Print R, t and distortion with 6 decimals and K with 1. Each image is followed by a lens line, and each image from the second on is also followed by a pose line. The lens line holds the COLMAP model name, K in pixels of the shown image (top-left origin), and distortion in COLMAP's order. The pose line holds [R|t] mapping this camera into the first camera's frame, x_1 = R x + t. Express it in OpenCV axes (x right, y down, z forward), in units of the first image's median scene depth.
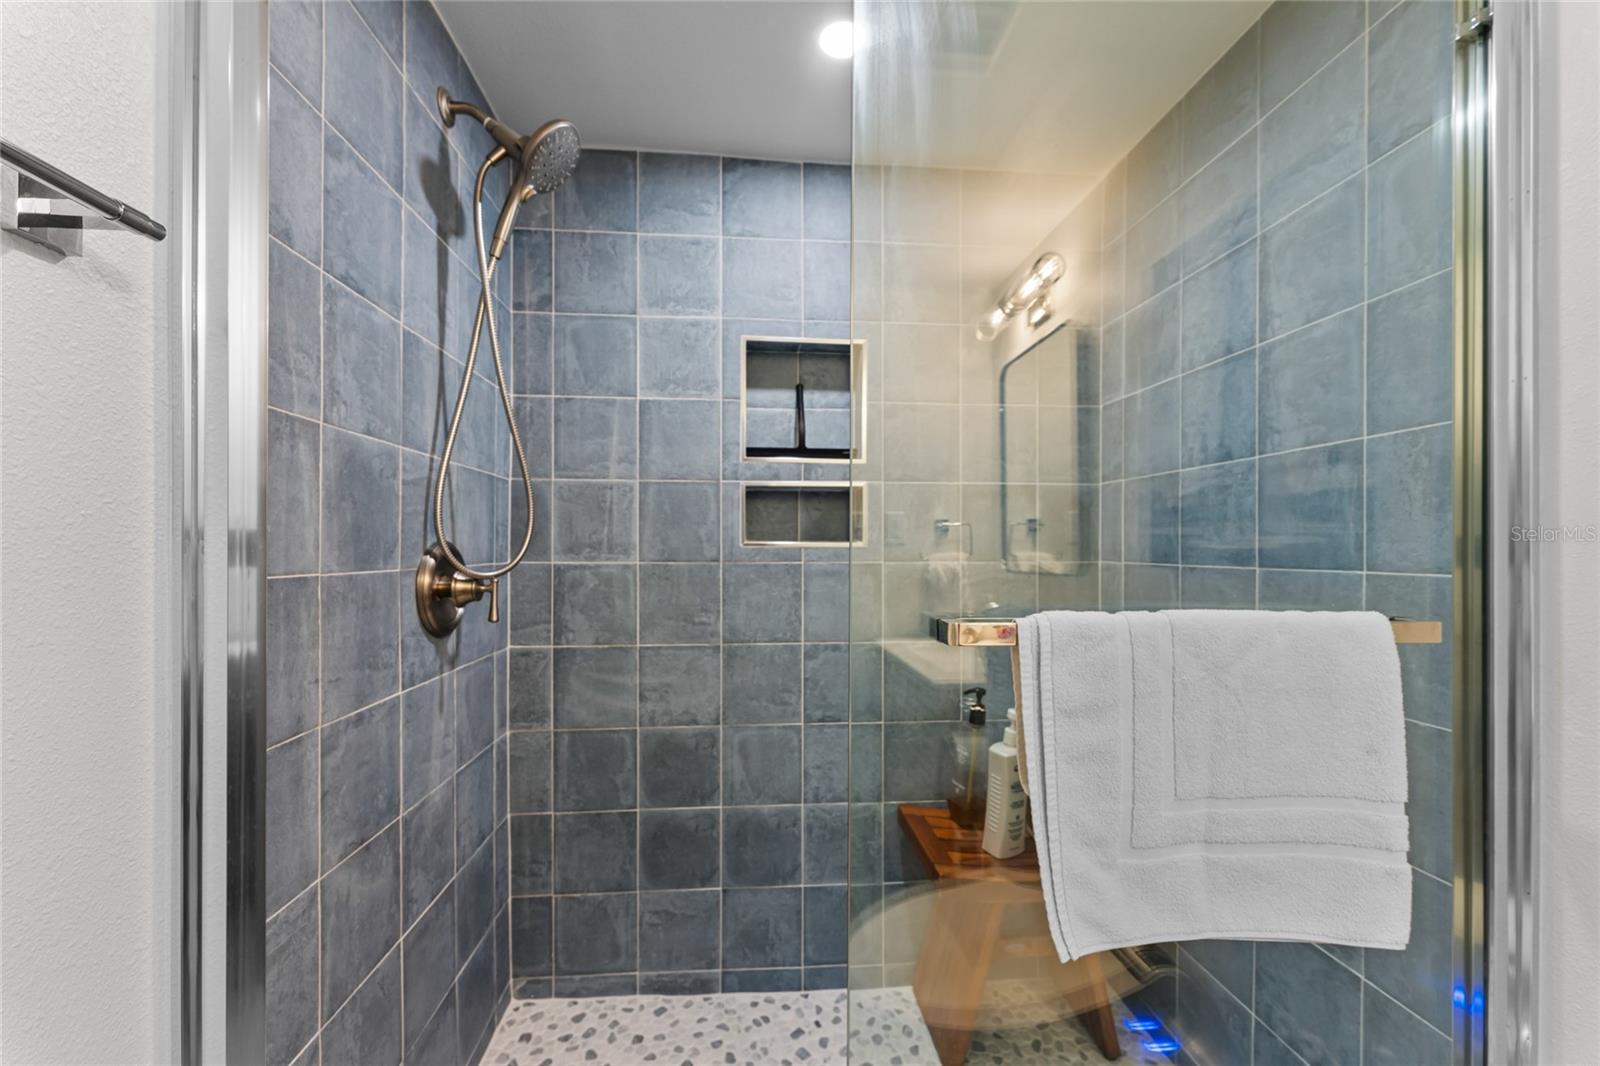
lens RADIAL K [[652.6, 0, 797.0], [0, 652.6, 546.4], [0, 0, 1]] dist [0.000210, 0.000960]
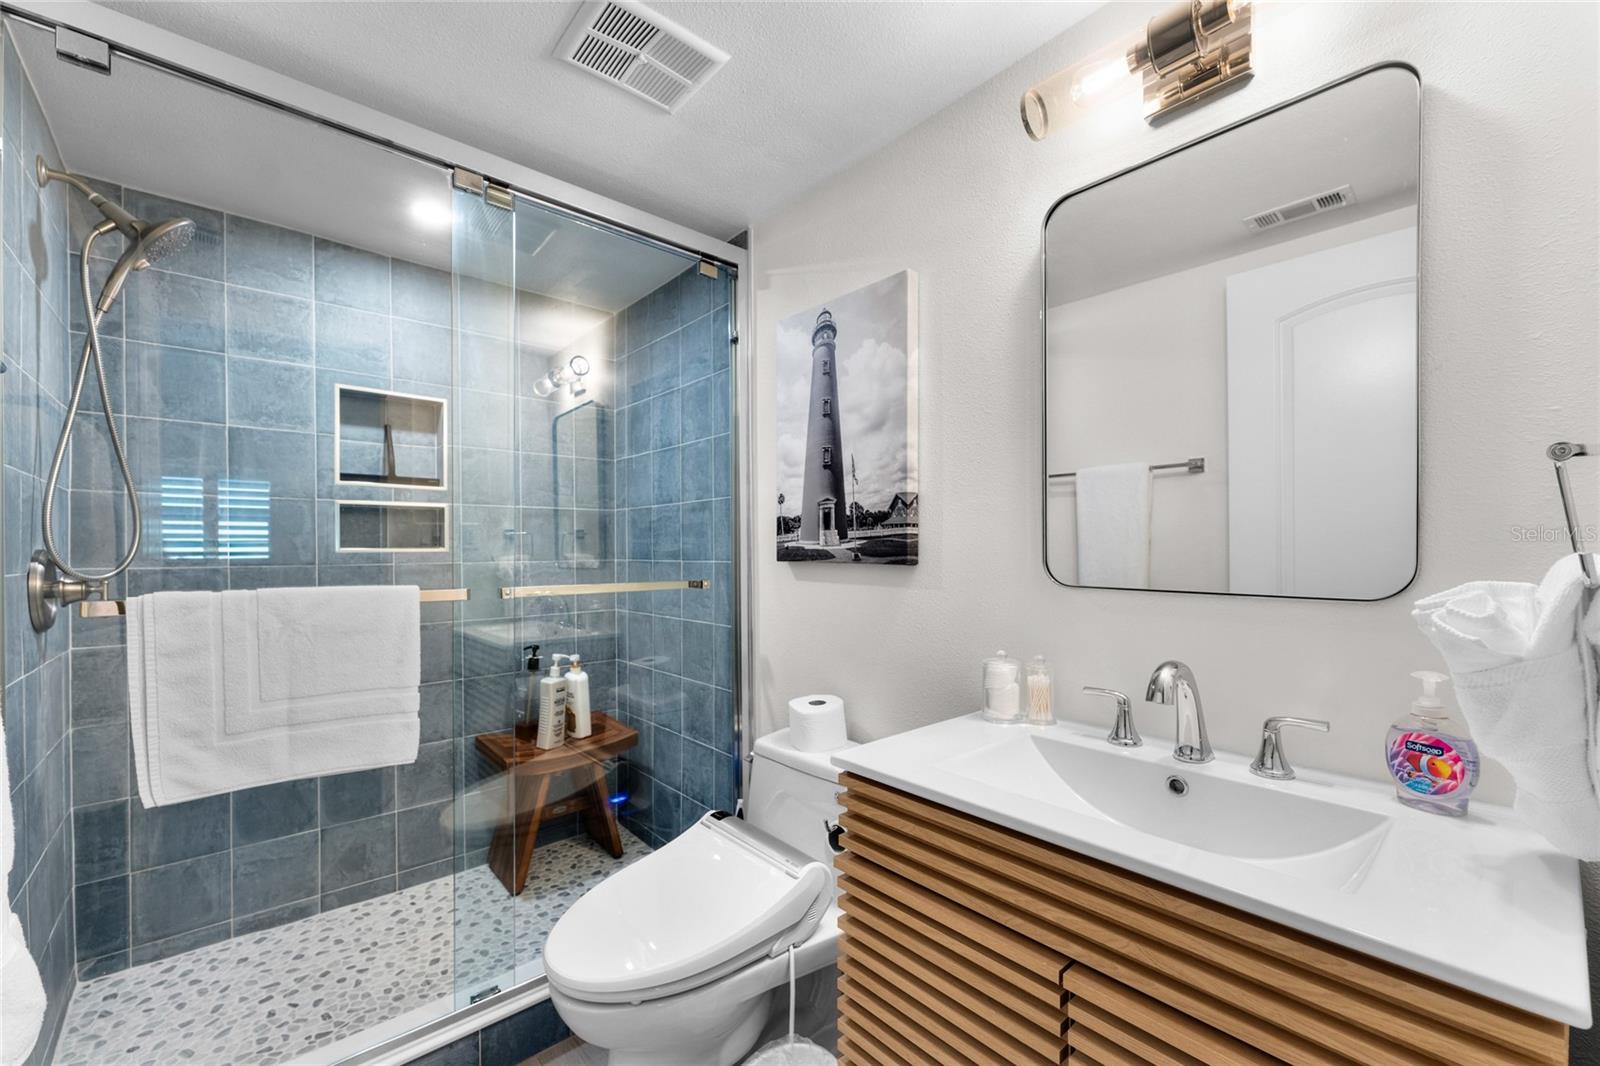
lens RADIAL K [[652.6, 0, 790.3], [0, 652.6, 552.4], [0, 0, 1]] dist [0.000210, 0.000960]
pose [[0.814426, -0.009415, 0.580192, -0.103823], [0.006891, 0.999955, 0.006555, -0.001497], [-0.580227, -0.001340, 0.814454, -0.528606]]
